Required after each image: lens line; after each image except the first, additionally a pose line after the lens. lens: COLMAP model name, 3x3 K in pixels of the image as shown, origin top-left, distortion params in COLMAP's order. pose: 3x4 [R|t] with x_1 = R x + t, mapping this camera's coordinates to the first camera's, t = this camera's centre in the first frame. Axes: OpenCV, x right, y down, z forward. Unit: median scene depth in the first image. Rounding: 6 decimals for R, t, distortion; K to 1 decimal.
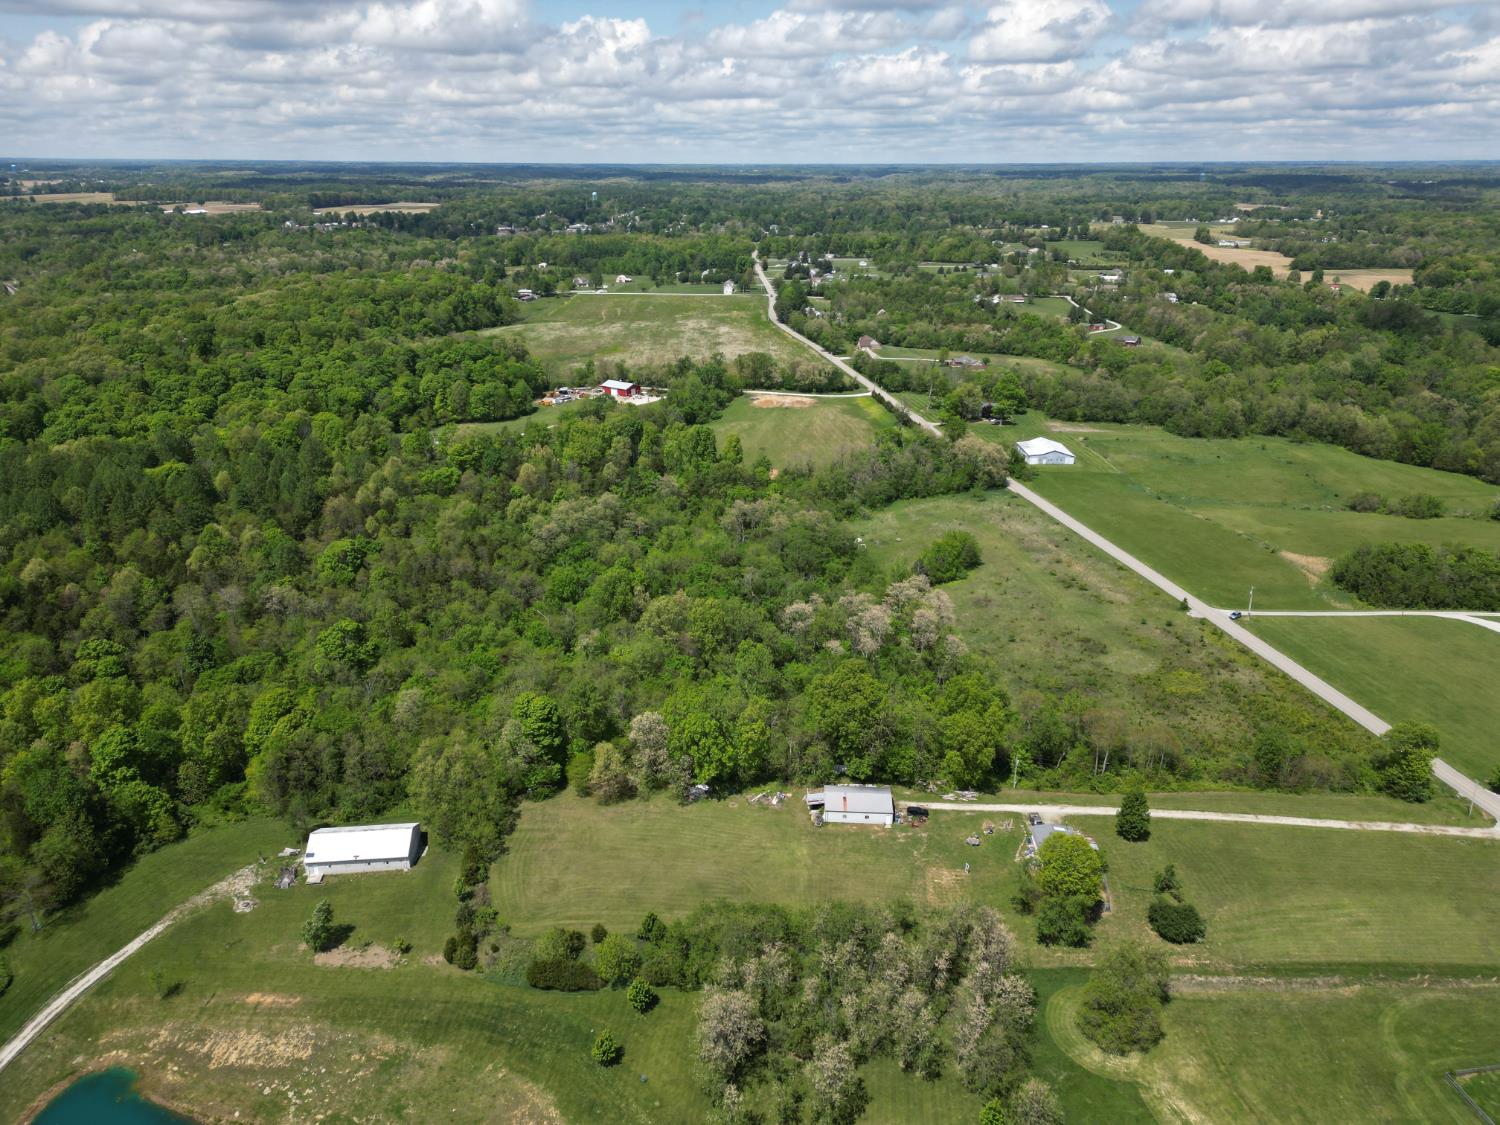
lens RADIAL K [[1046.7, 0, 750.0], [0, 1046.7, 562.5], [0, 0, 1]] dist [0.074218, -0.067095]
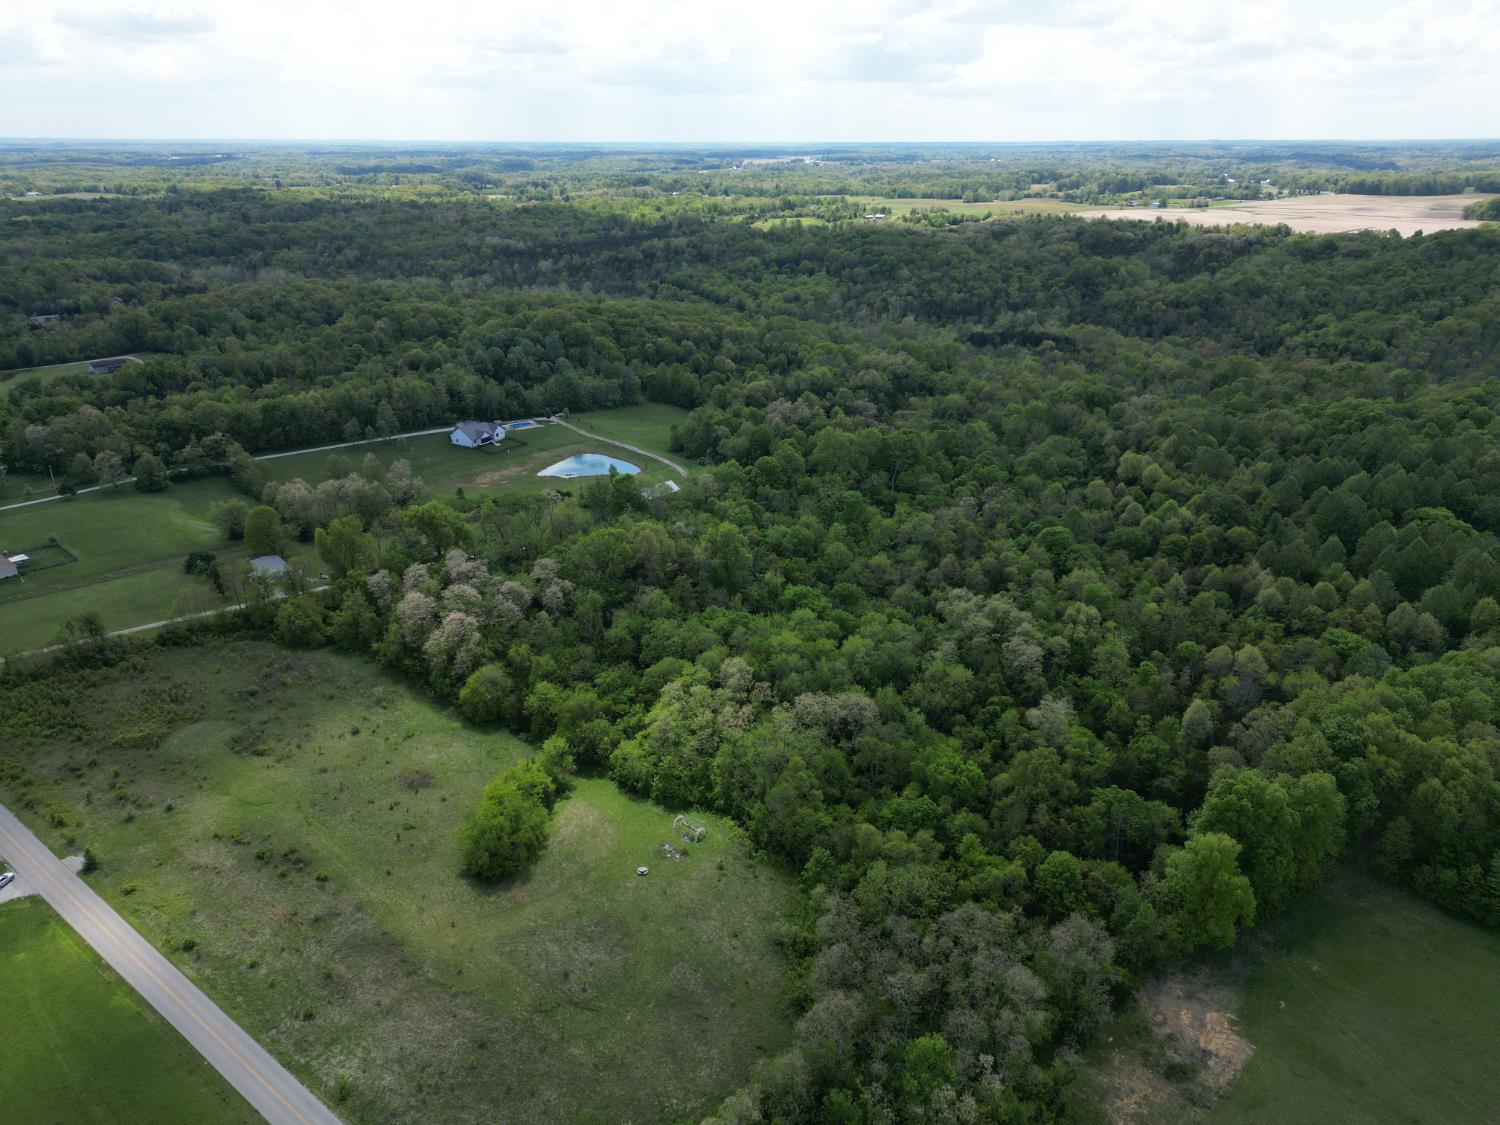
lens RADIAL K [[1056.4, 0, 749.3], [0, 1056.4, 550.8], [0, 0, 1]] dist [0.077924, -0.067682]
pose [[-0.760634, 0.236065, -0.604739, 0.264718], [-0.235118, 0.768124, 0.595572, -0.322858], [0.605109, 0.595197, -0.528757, 0.844390]]
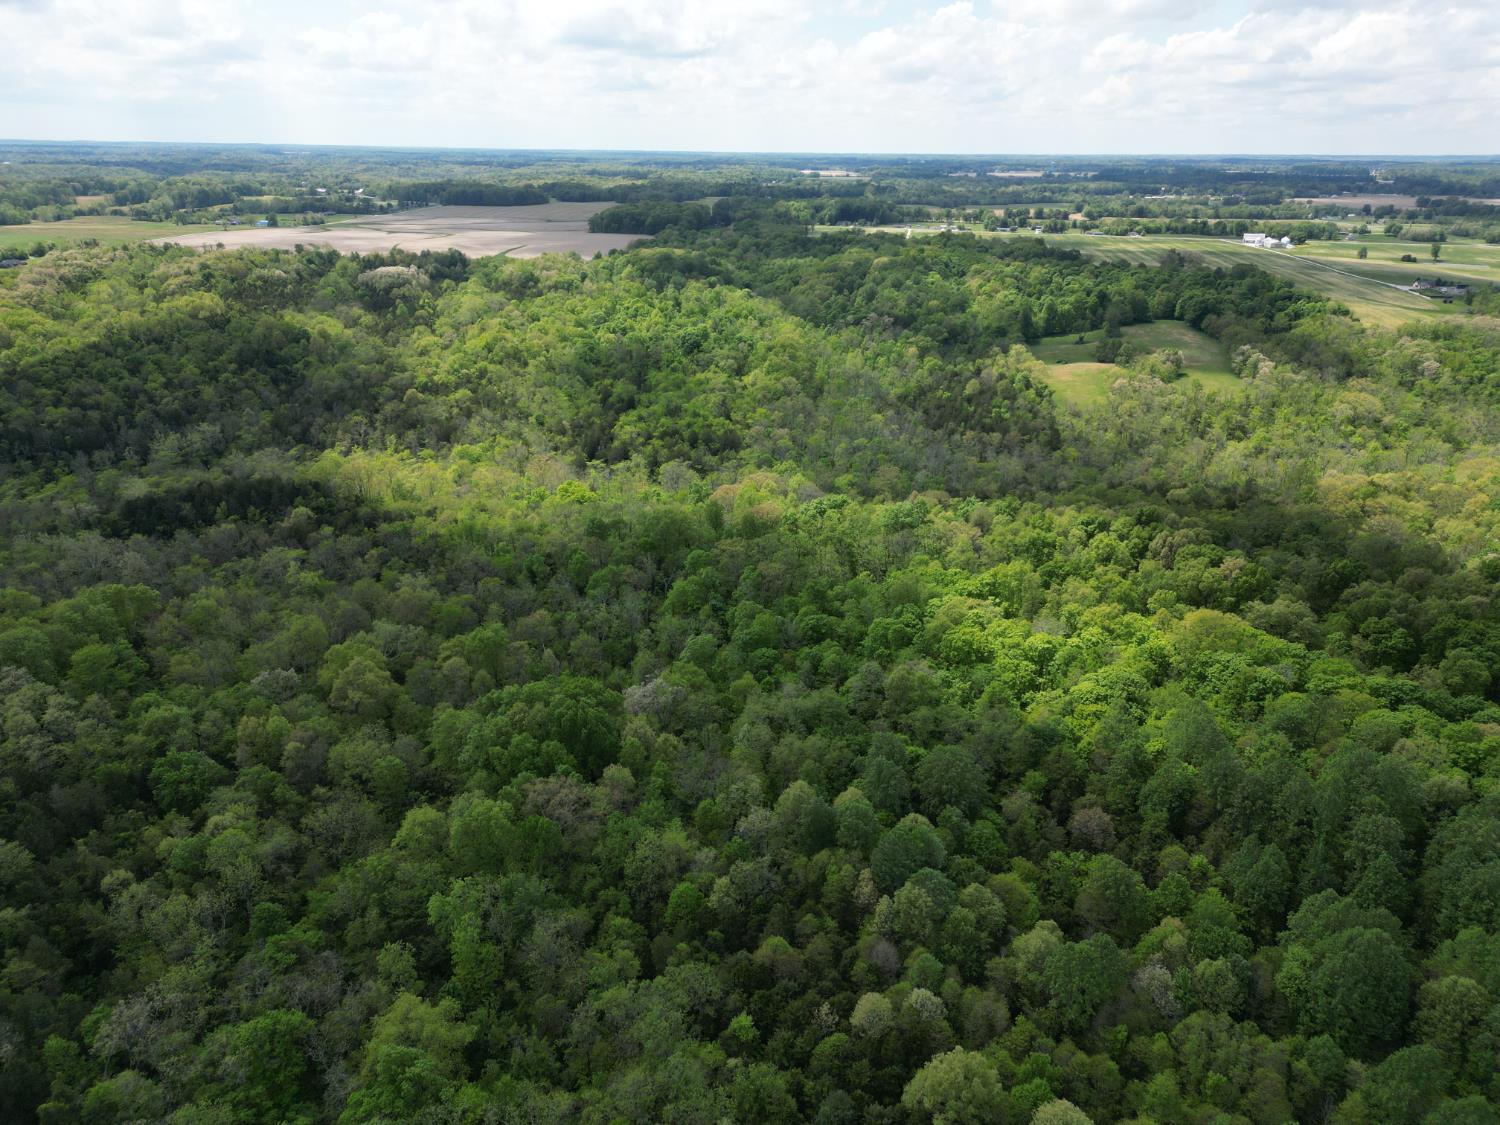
lens RADIAL K [[1037.2, 0, 745.6], [0, 1037.2, 583.2], [0, 0, 1]] dist [0.071135, -0.061338]
pose [[-0.068590, 0.386203, -0.919860, -0.212062], [-0.370142, 0.846372, 0.382949, -0.170429], [0.926440, 0.366745, 0.084897, 0.459173]]
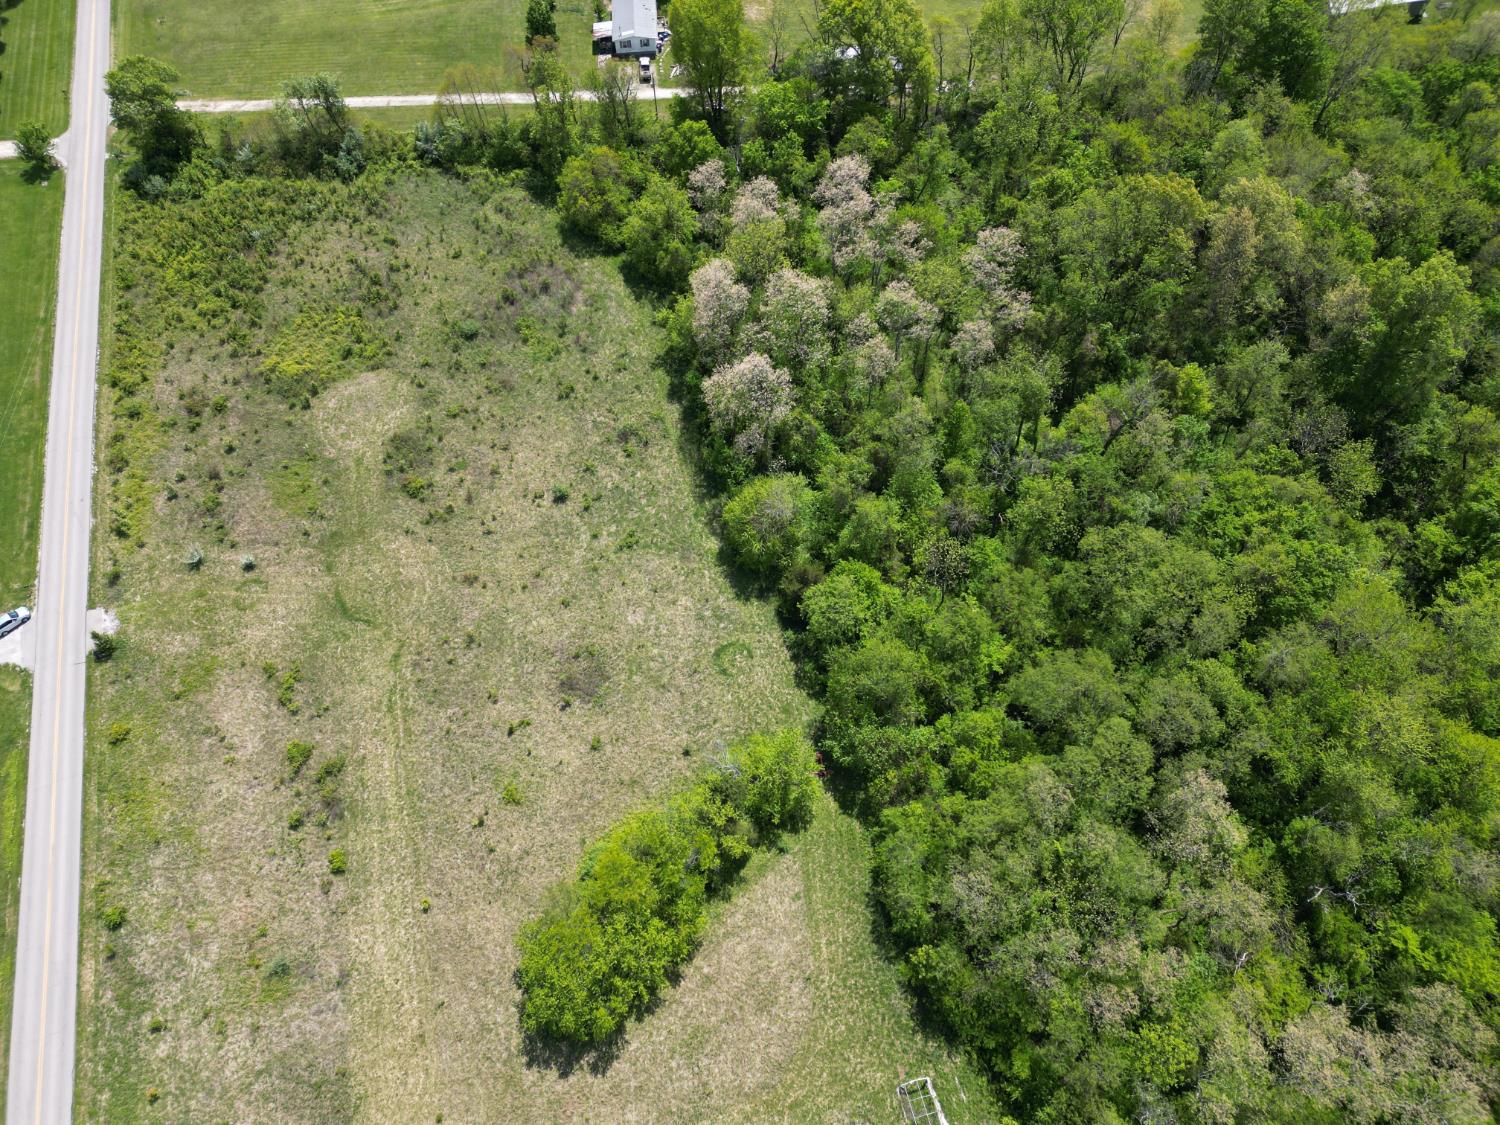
lens RADIAL K [[1056.4, 0, 749.3], [0, 1056.4, 550.8], [0, 0, 1]] dist [0.077924, -0.067682]
pose [[-0.994619, 0.098324, -0.032648, 0.100346], [-0.013156, 0.192711, 0.981167, -0.219889], [0.102764, 0.976317, -0.190380, 0.622557]]
